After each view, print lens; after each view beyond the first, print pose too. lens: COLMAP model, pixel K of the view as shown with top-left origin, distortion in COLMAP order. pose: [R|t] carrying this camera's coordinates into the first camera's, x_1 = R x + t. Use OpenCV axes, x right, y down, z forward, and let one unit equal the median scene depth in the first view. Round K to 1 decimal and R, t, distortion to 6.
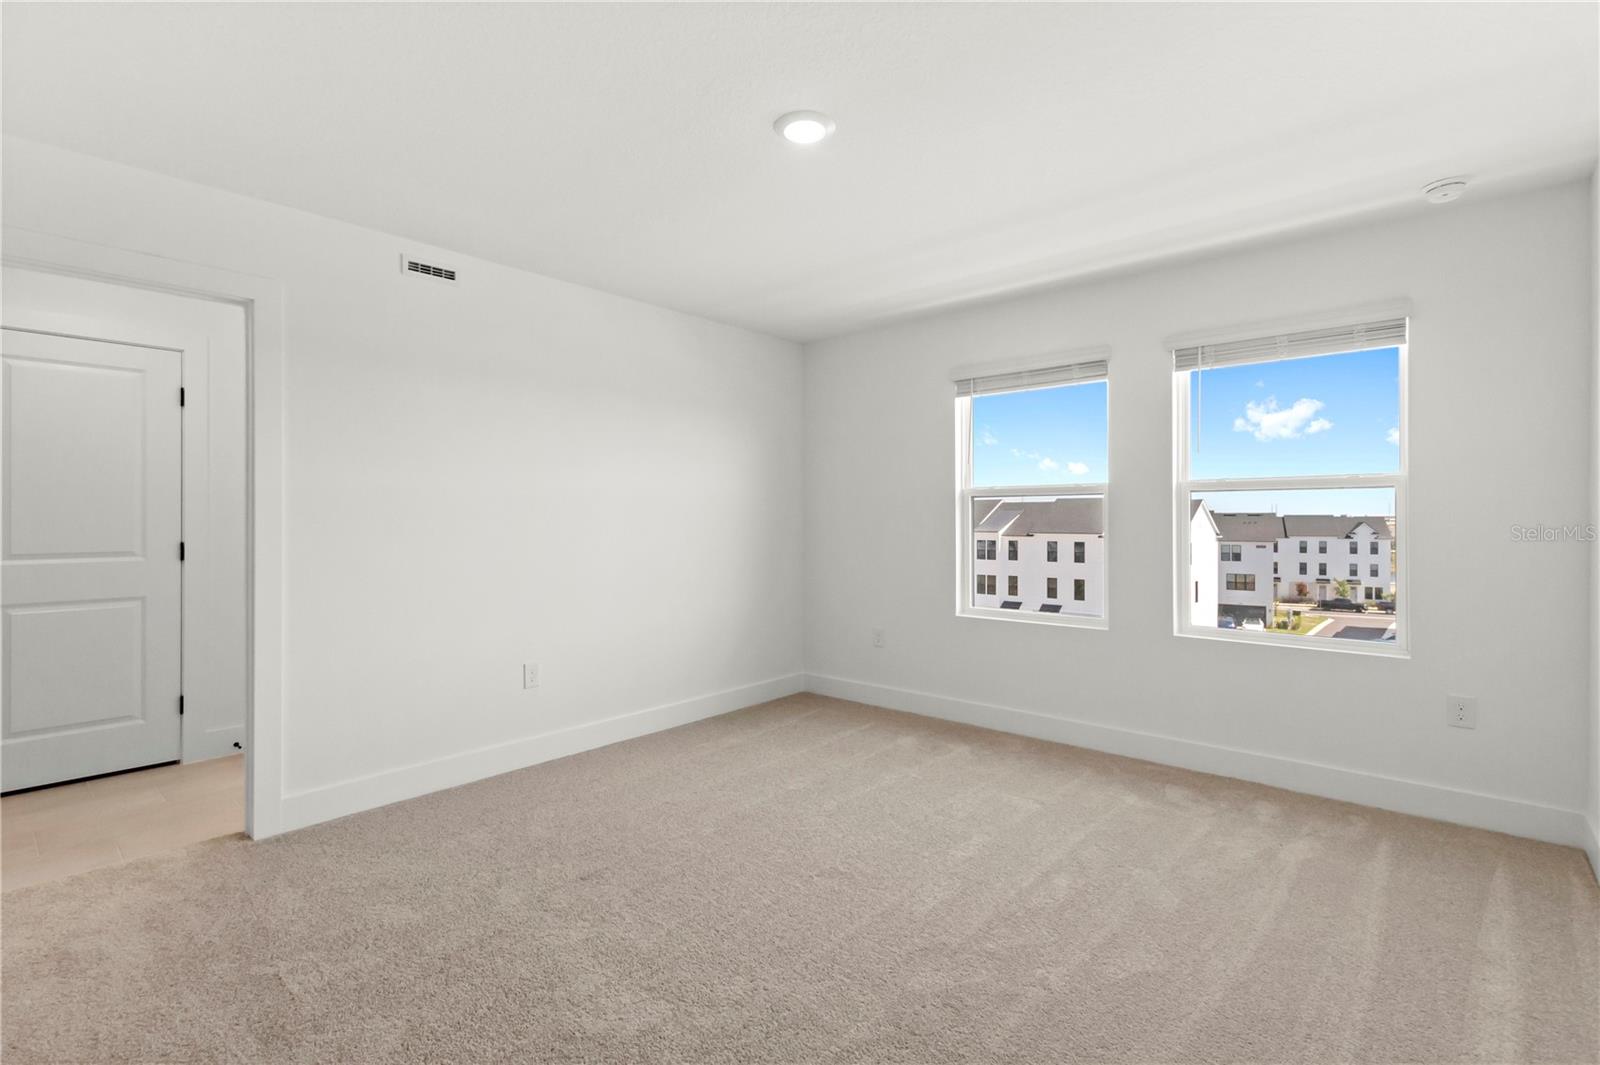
lens RADIAL K [[729.2, 0, 800.0], [0, 729.2, 532.5], [0, 0, 1]] dist [0.002481, 0.000088]
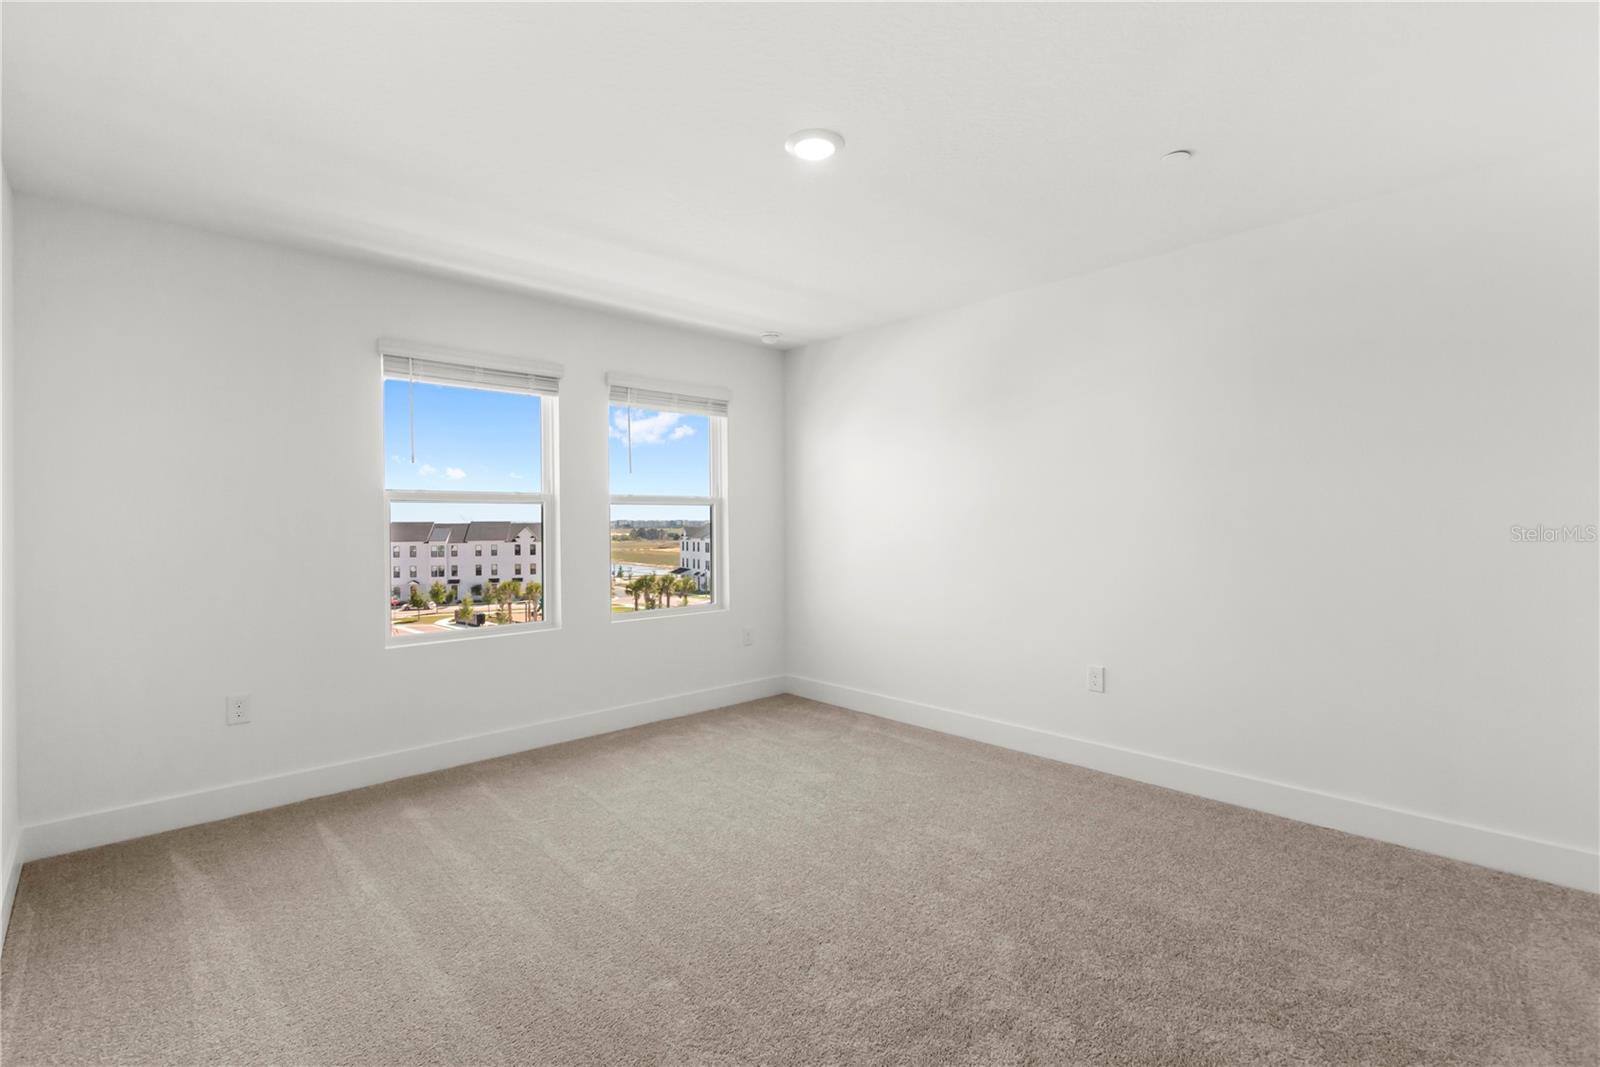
lens RADIAL K [[729.2, 0, 800.0], [0, 729.2, 533.5], [0, 0, 1]] dist [0.002481, 0.000088]
pose [[0.134011, -0.008877, 0.990940, -0.526044], [0.022254, 0.999735, 0.005946, -0.006196], [-0.990730, 0.021256, 0.134173, 0.450448]]
